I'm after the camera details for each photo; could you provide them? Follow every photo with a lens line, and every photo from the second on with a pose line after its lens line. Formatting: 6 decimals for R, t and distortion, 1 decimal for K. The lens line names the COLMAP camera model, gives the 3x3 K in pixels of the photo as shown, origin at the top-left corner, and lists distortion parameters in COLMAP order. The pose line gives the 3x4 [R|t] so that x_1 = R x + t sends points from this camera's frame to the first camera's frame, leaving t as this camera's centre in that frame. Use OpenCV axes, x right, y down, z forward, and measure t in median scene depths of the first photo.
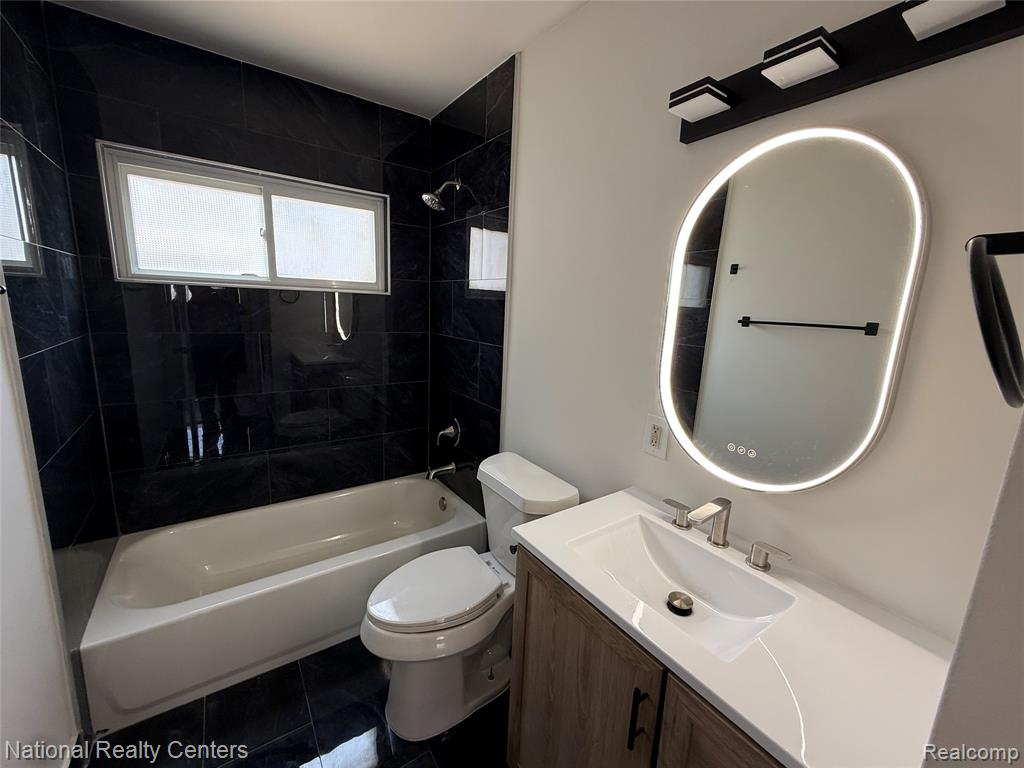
lens RADIAL K [[407.9, 0, 512.2], [0, 407.9, 381.6], [0, 0, 1]] dist [0.000219, 0.000433]
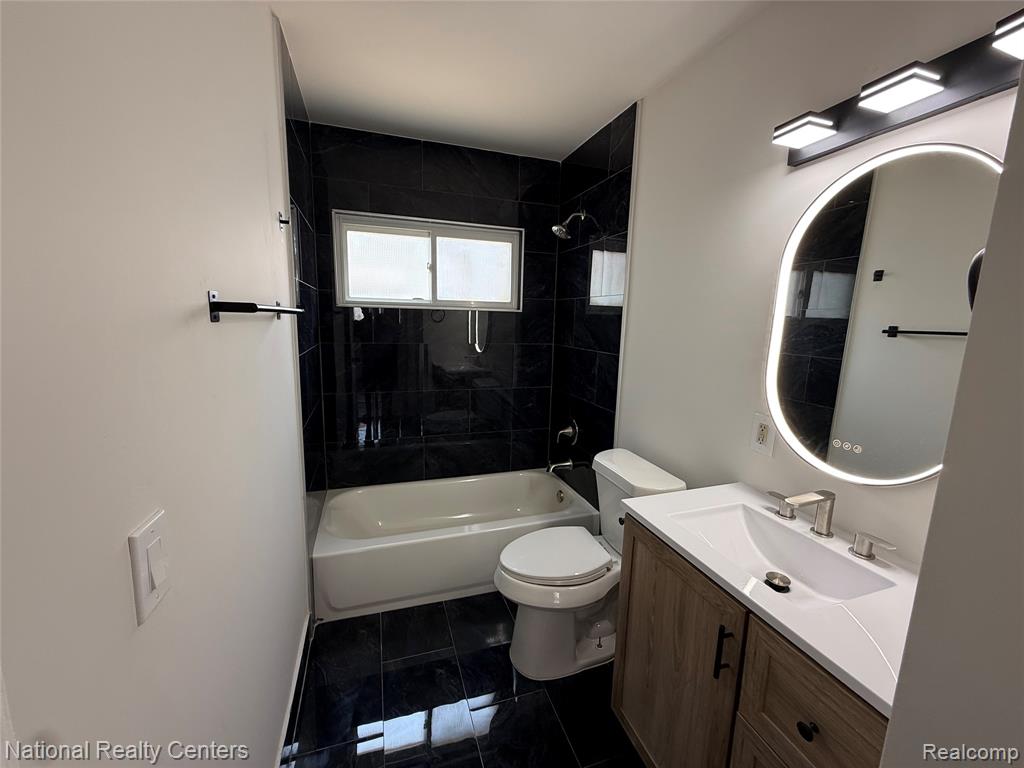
lens RADIAL K [[407.9, 0, 511.5], [0, 407.9, 384.9], [0, 0, 1]] dist [0.000219, 0.000433]
pose [[0.958947, 0.026470, -0.282346, 0.013357], [-0.036934, 0.998811, -0.031804, 0.046725], [0.281169, 0.040927, 0.958785, -0.164673]]
